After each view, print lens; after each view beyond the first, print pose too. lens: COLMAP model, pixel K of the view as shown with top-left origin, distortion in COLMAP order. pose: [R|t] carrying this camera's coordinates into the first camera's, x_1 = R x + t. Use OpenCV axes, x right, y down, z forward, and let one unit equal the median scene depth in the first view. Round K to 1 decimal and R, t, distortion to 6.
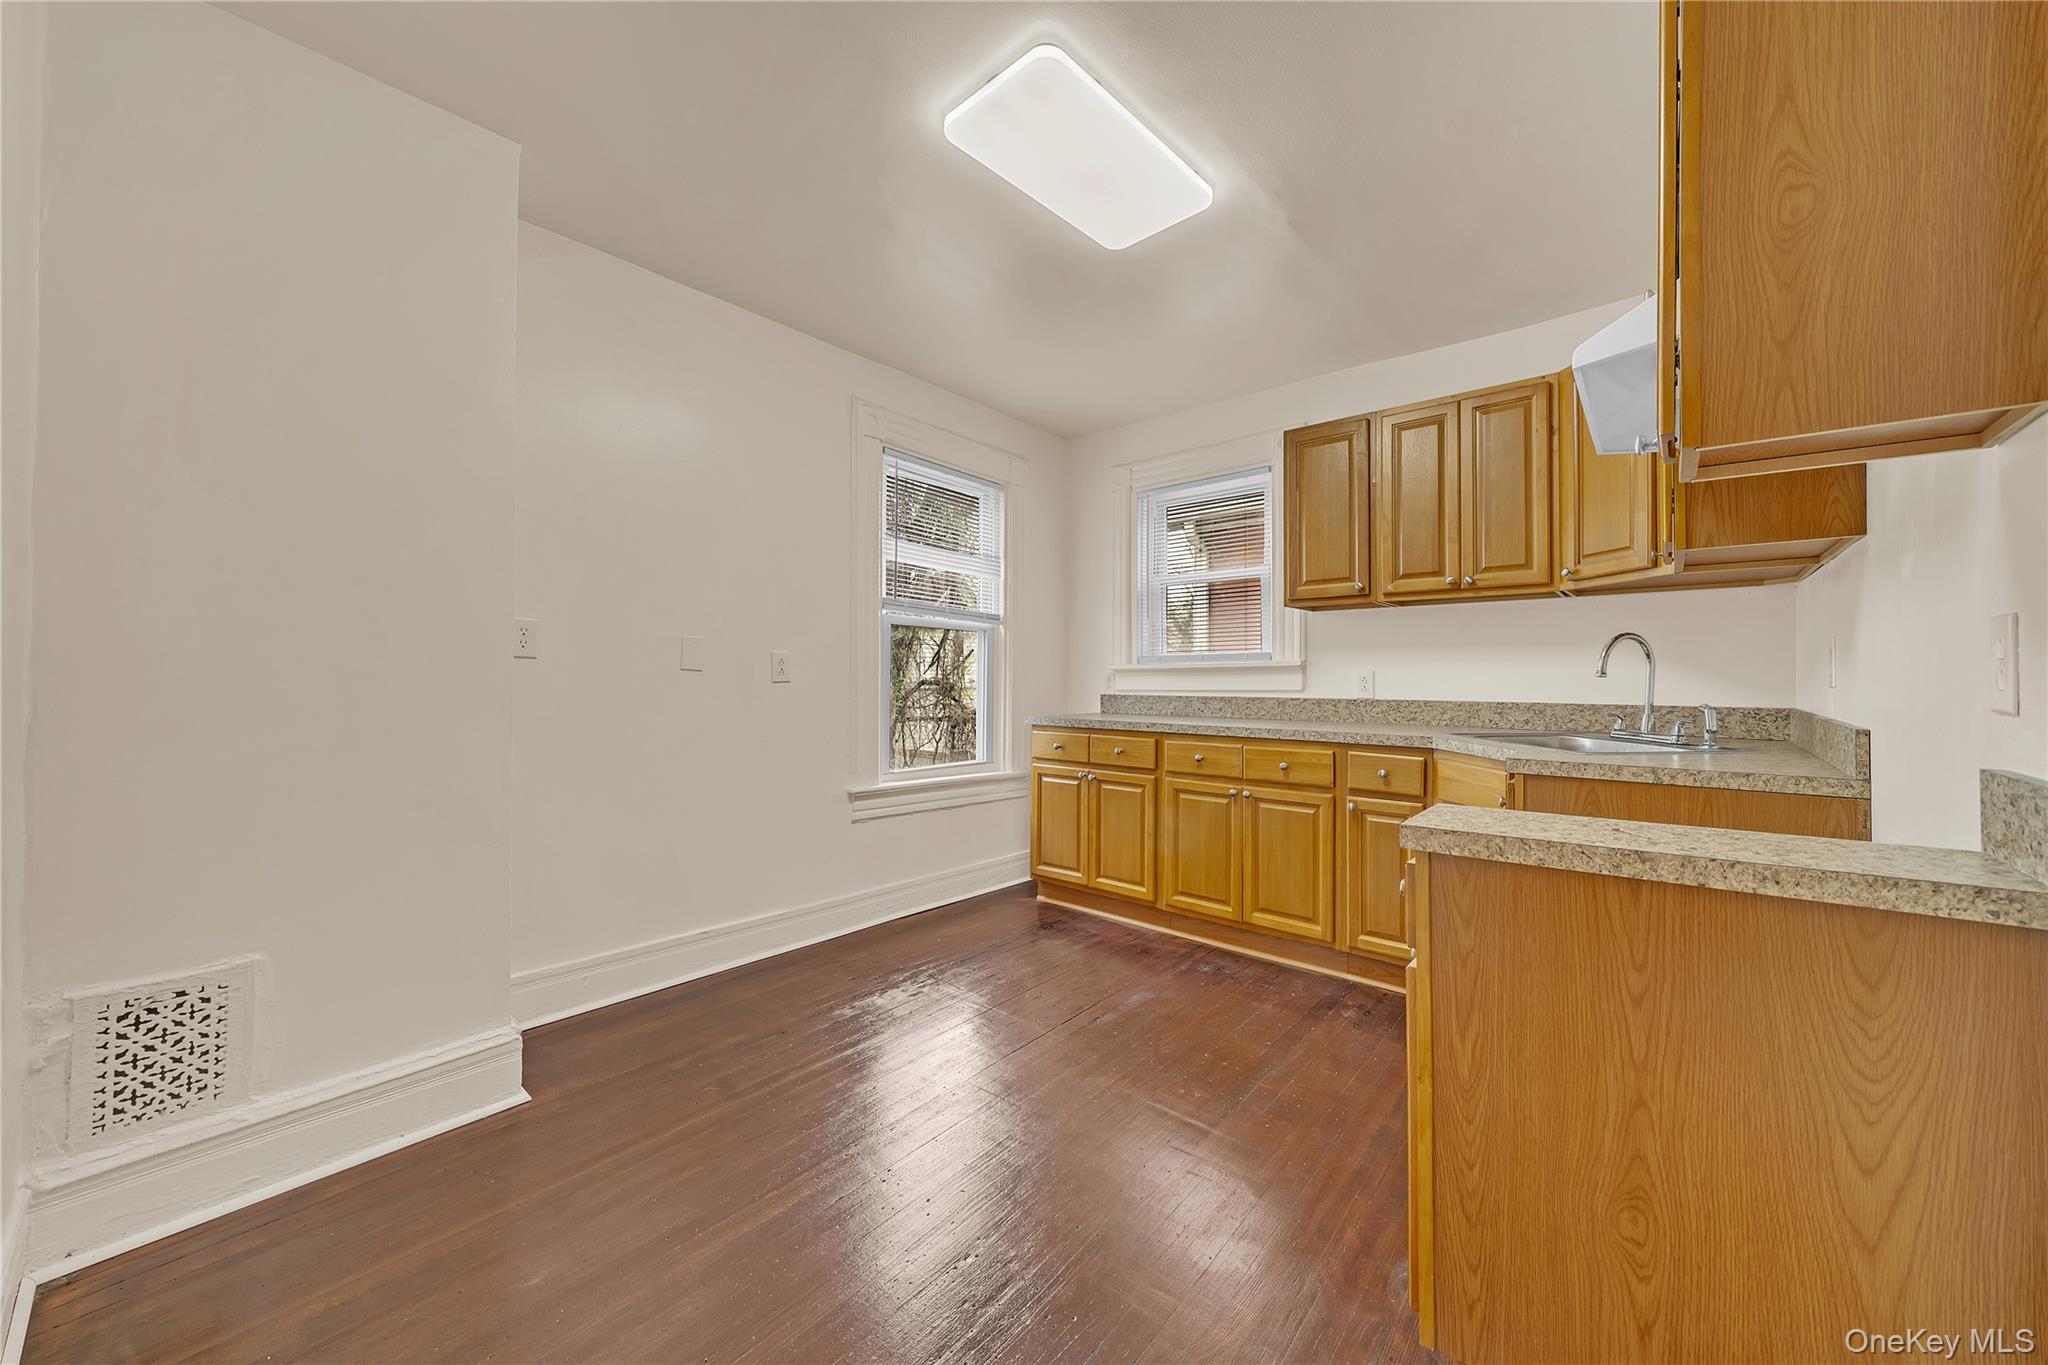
lens RADIAL K [[733.7, 0, 1024.6], [0, 733.7, 672.3], [0, 0, 1]] dist [0.000103, 0.000034]
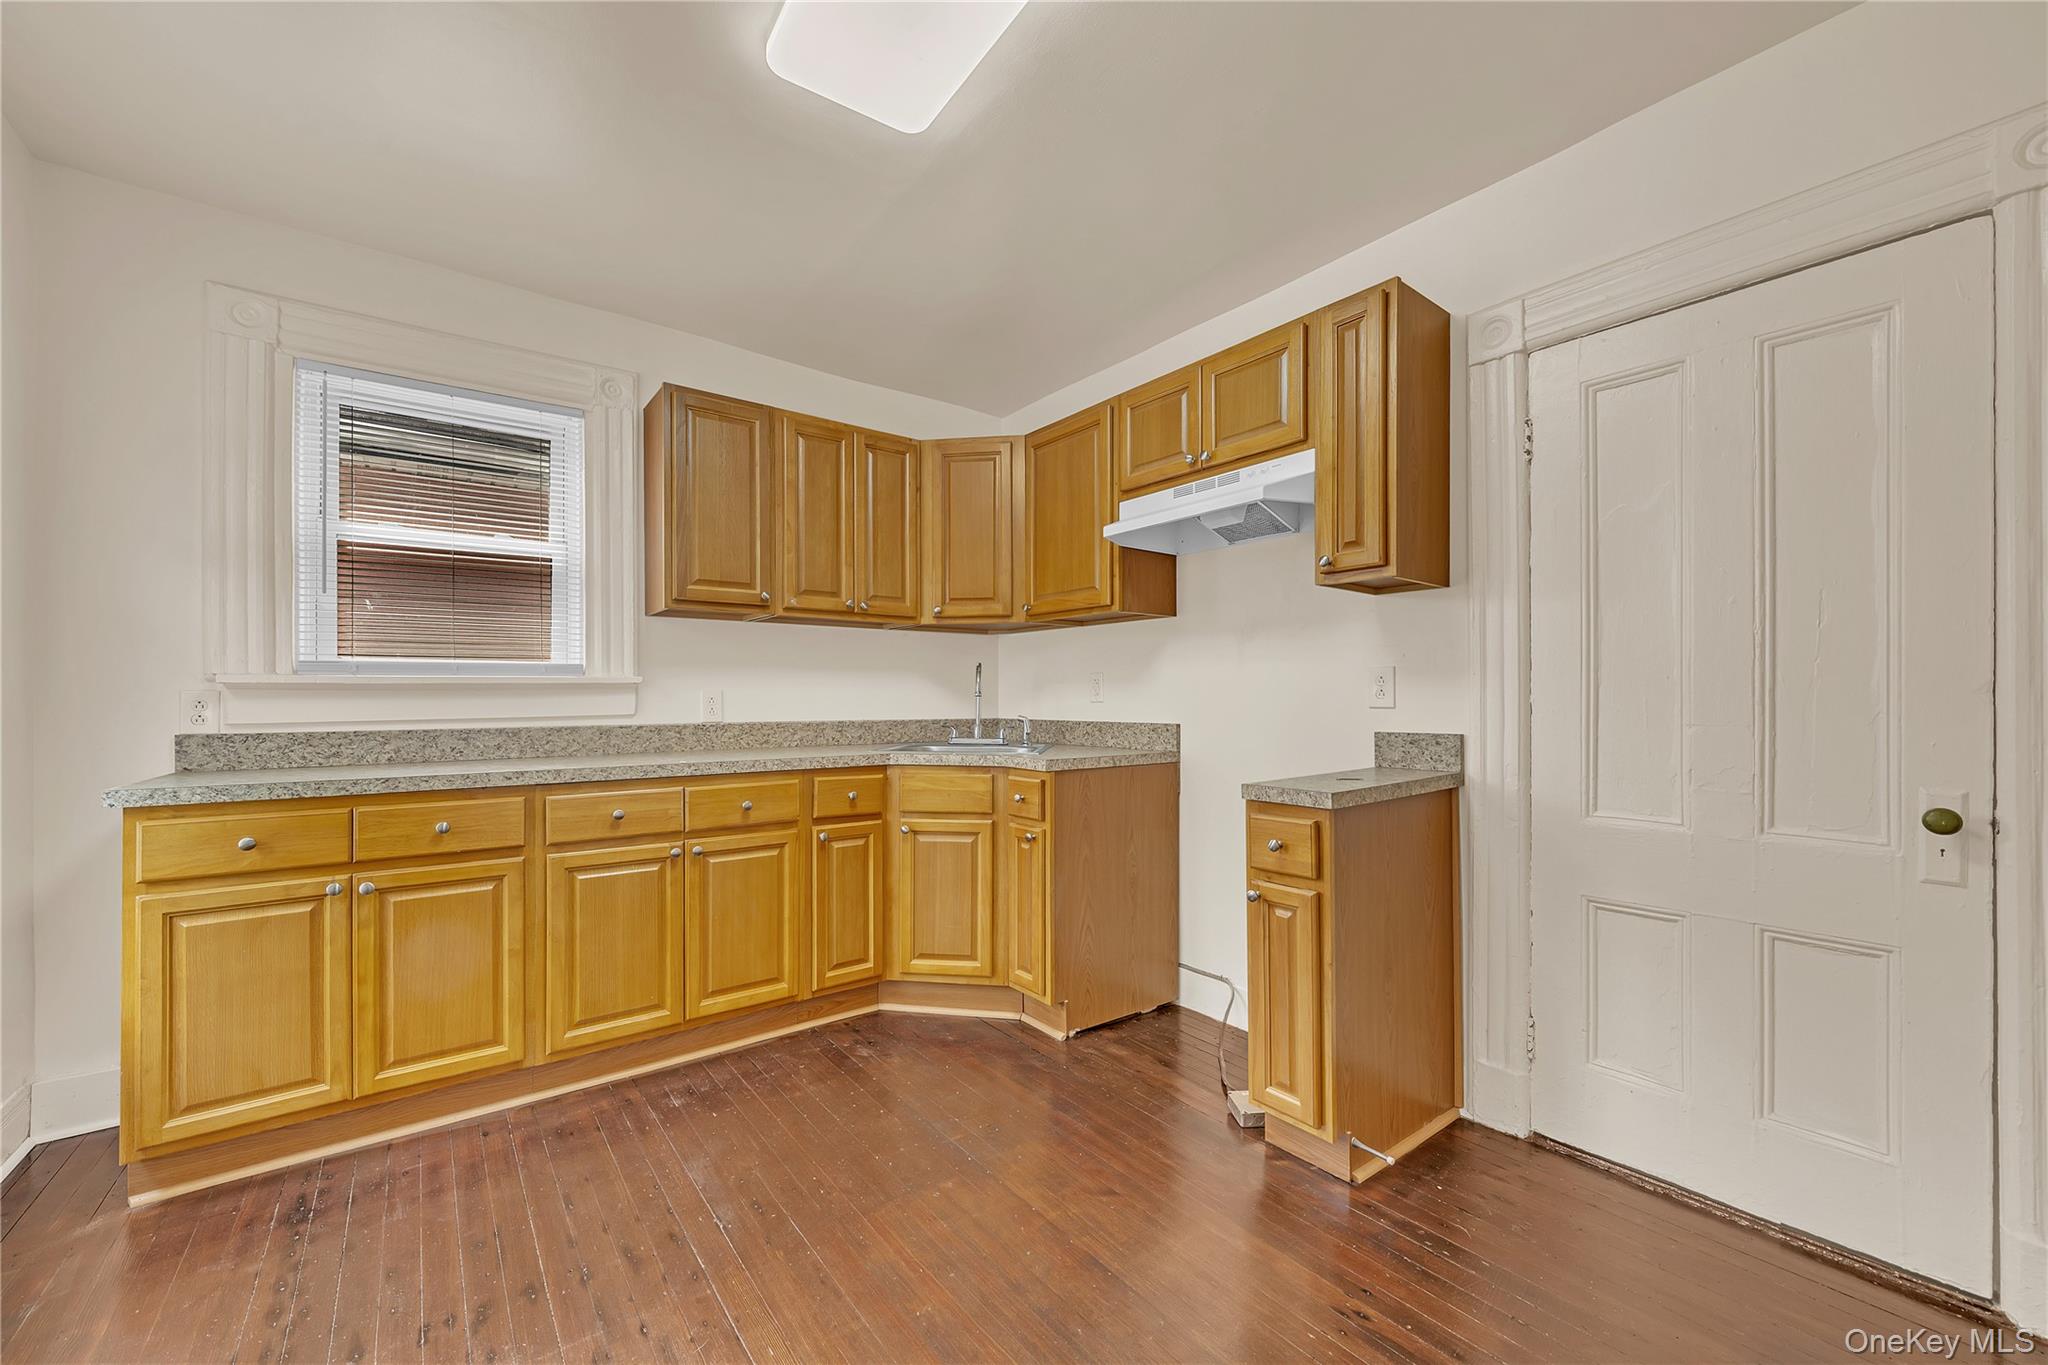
lens RADIAL K [[808.0, 0, 1024.6], [0, 808.0, 698.9], [0, 0, 1]] dist [0.002211, 0.000119]
pose [[0.201101, 0.001023, 0.979570, -0.429668], [-0.000628, 0.999999, -0.000915, 0.008783], [-0.979570, -0.000431, 0.201101, 0.470650]]
